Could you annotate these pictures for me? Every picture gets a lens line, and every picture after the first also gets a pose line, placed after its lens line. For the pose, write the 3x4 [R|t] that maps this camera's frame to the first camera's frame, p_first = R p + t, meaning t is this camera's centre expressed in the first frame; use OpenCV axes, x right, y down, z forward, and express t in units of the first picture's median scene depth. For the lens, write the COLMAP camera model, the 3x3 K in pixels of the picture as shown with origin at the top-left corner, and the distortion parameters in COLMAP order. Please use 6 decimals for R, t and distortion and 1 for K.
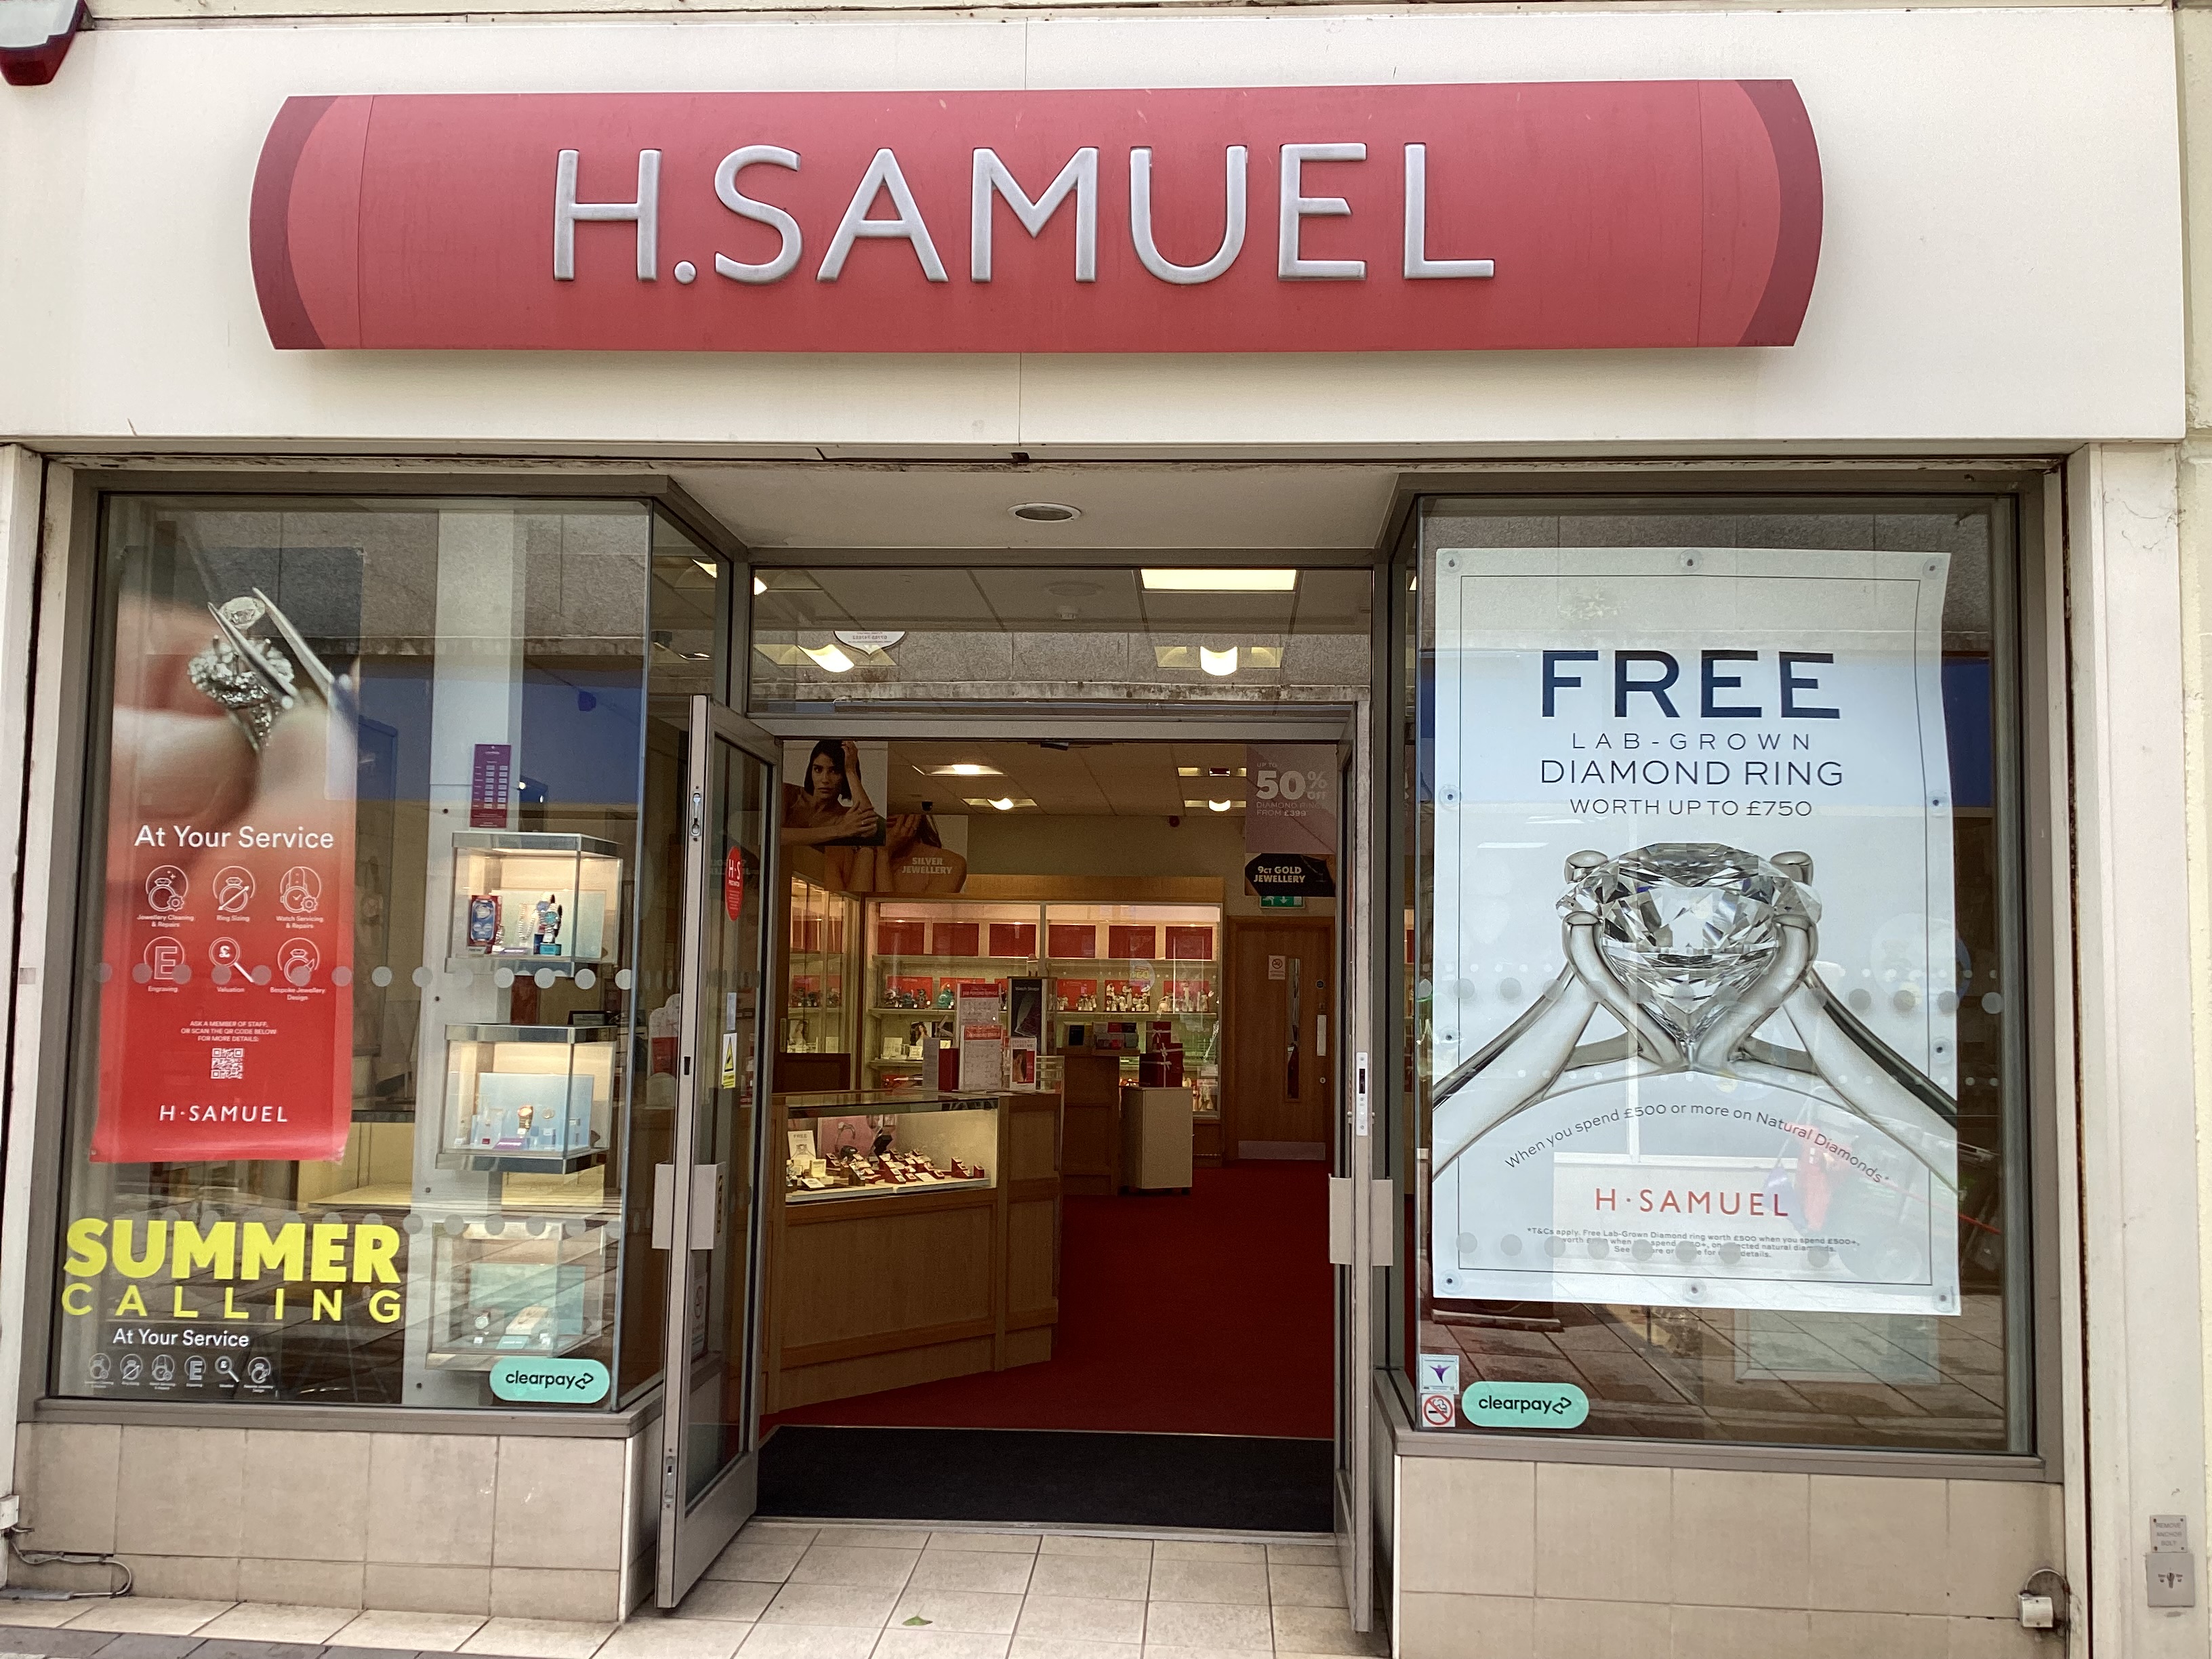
lens RADIAL K [[1975.8, 0, 1106.0], [0, 1975.8, 829.5], [0, 0, 1]] dist [0.121046, -0.193387]
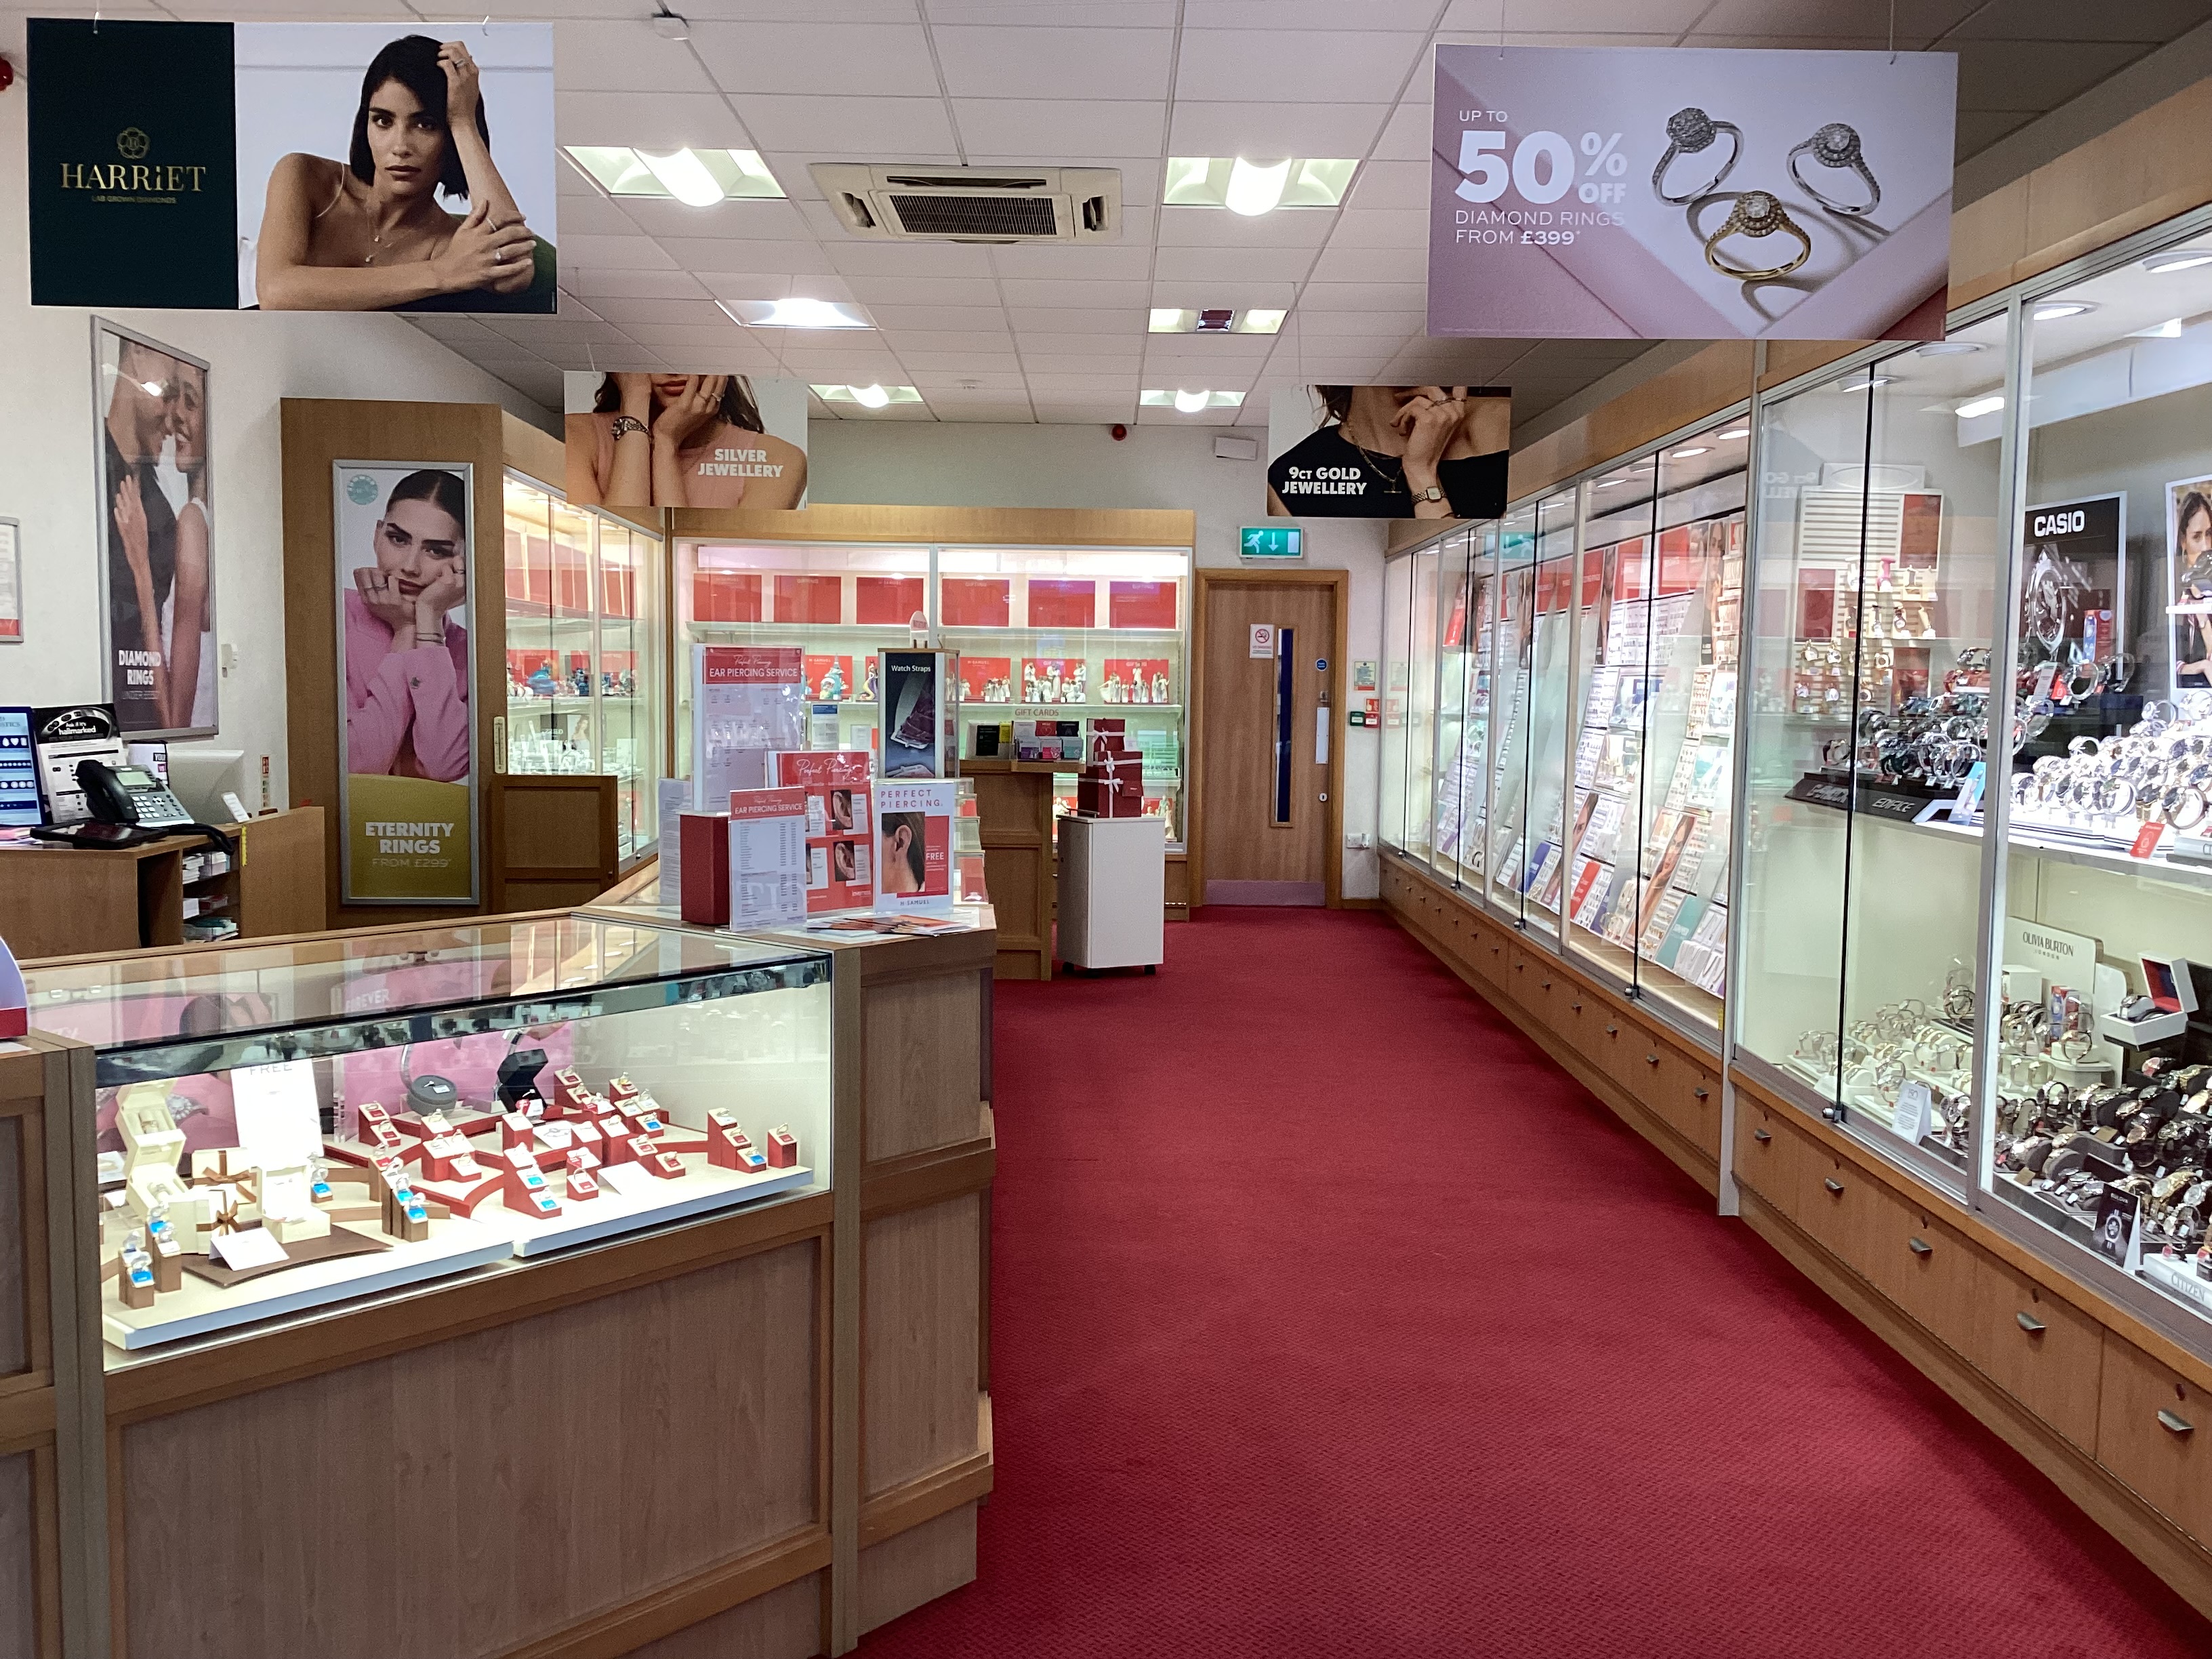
lens RADIAL K [[1975.8, 0, 1106.0], [0, 1975.8, 829.5], [0, 0, 1]] dist [0.121046, -0.193387]
pose [[0.998394, -0.005043, 0.056428, -0.012893], [-0.003918, 0.987500, 0.157570, 0.029281], [-0.056517, -0.157538, 0.985894, 0.343646]]
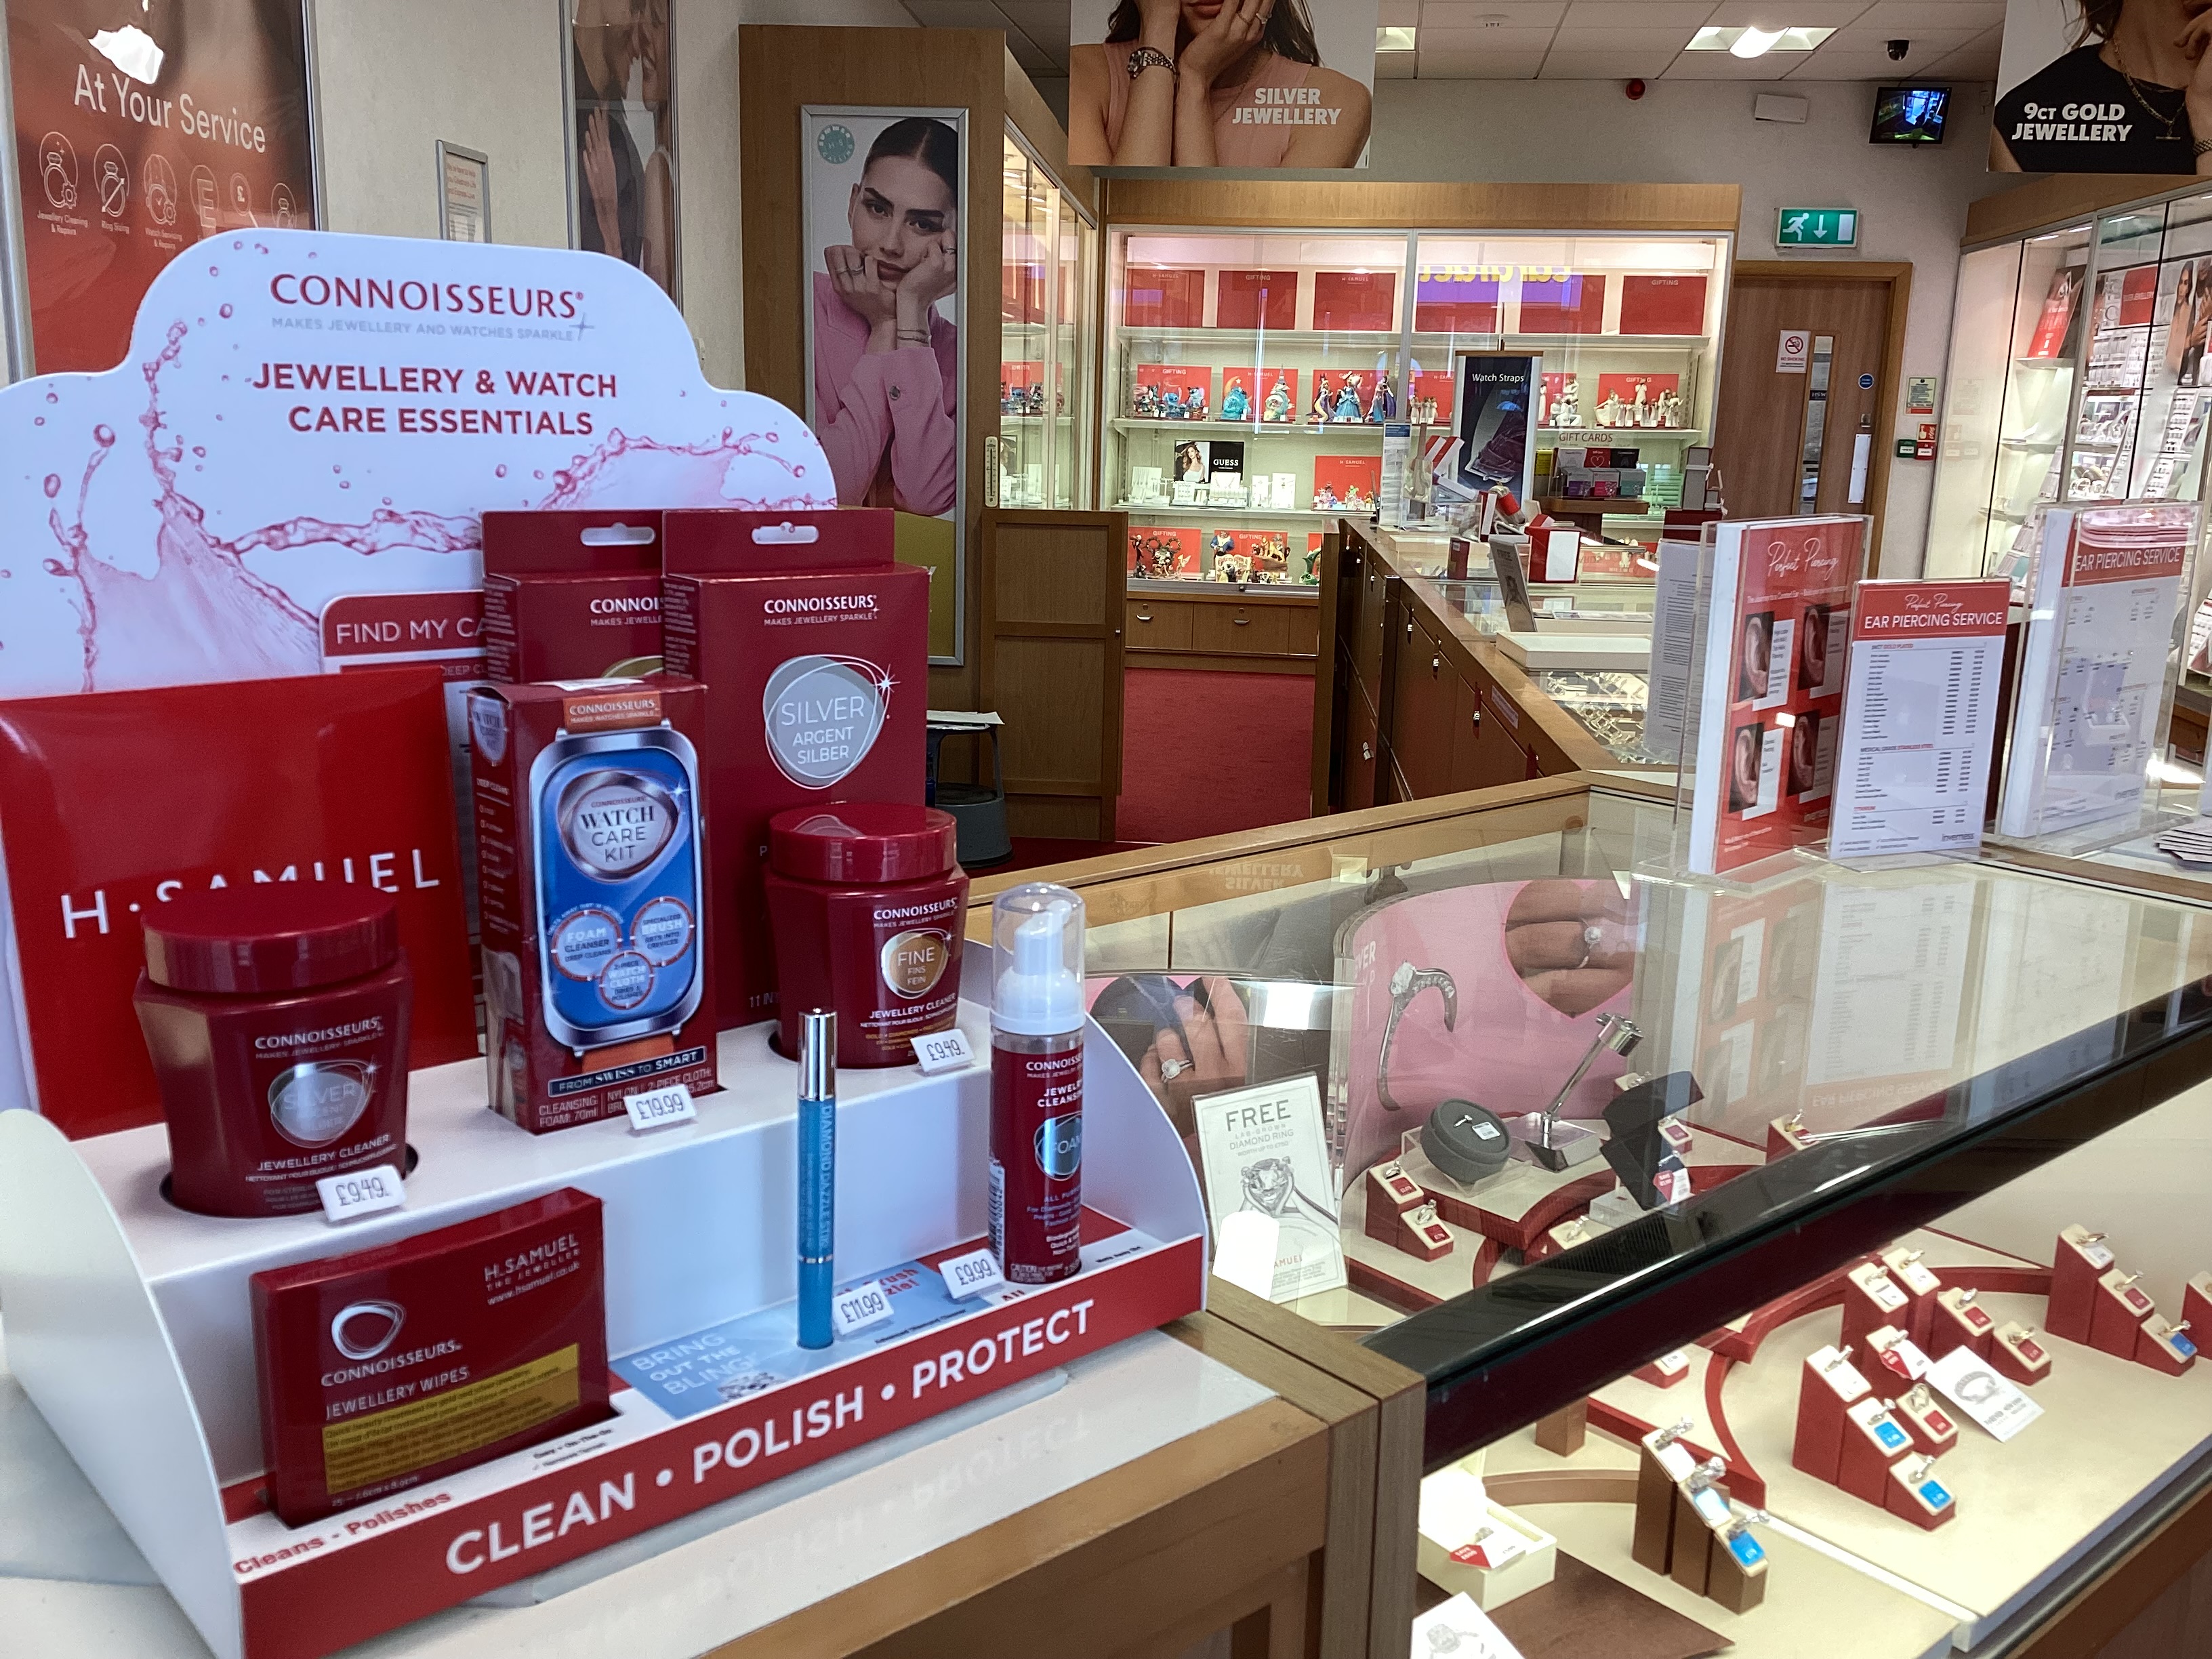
lens RADIAL K [[1975.8, 0, 1106.0], [0, 1975.8, 829.5], [0, 0, 1]] dist [0.121046, -0.193387]
pose [[0.996794, 0.027248, -0.075230, -0.083271], [-0.004299, 0.957107, 0.289703, 0.040394], [0.079897, -0.288451, 0.954155, 0.445116]]
